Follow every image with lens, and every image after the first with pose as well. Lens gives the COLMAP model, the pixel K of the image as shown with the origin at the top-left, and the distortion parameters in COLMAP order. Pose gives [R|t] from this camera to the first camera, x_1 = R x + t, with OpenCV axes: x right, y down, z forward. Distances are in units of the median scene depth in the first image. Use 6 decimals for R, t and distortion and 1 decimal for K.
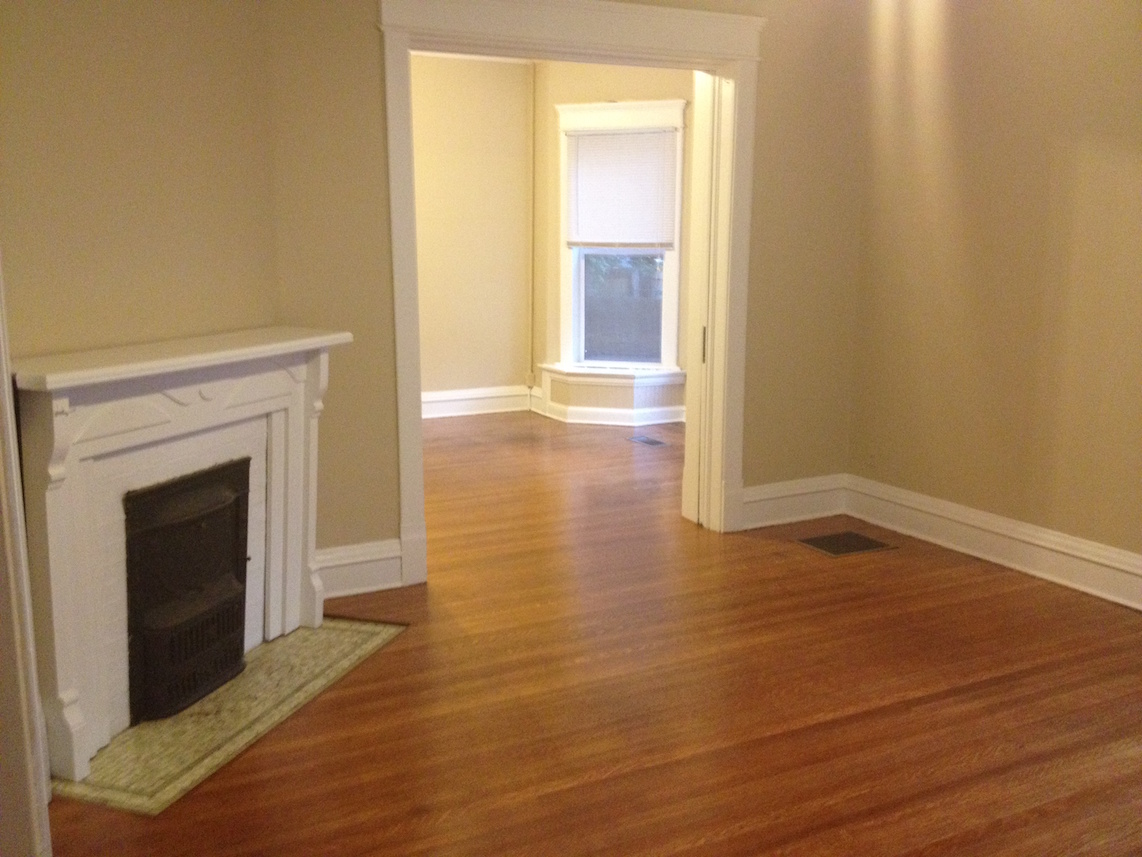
lens RADIAL K [[1044.5, 0, 567.5], [0, 1044.5, 445.6], [0, 0, 1]] dist [0.132513, -0.307292]
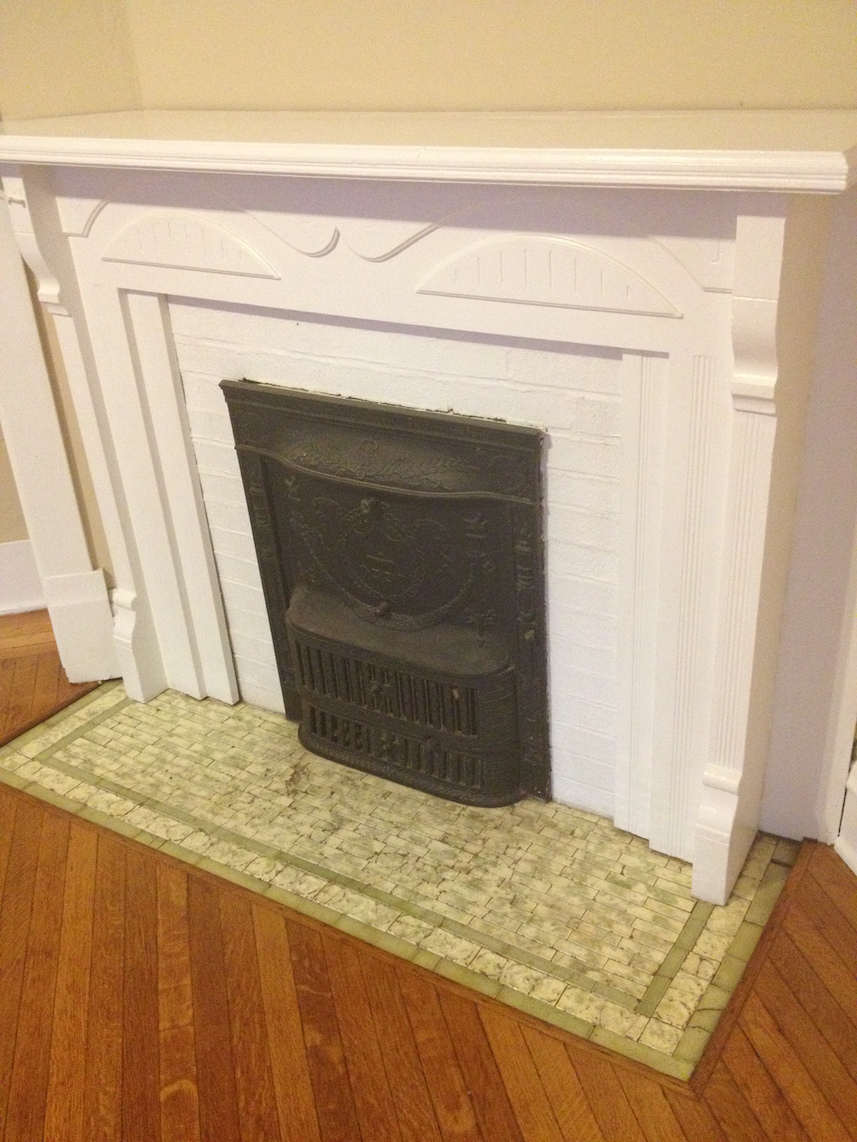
lens RADIAL K [[1044.5, 0, 412.0], [0, 1044.5, 565.1], [0, 0, 1]] dist [0.132513, -0.307292]
pose [[-0.221088, 0.448436, -0.866040, 0.106242], [-0.140748, 0.864047, 0.483335, -0.148649], [0.965044, 0.228753, -0.127914, 1.078531]]
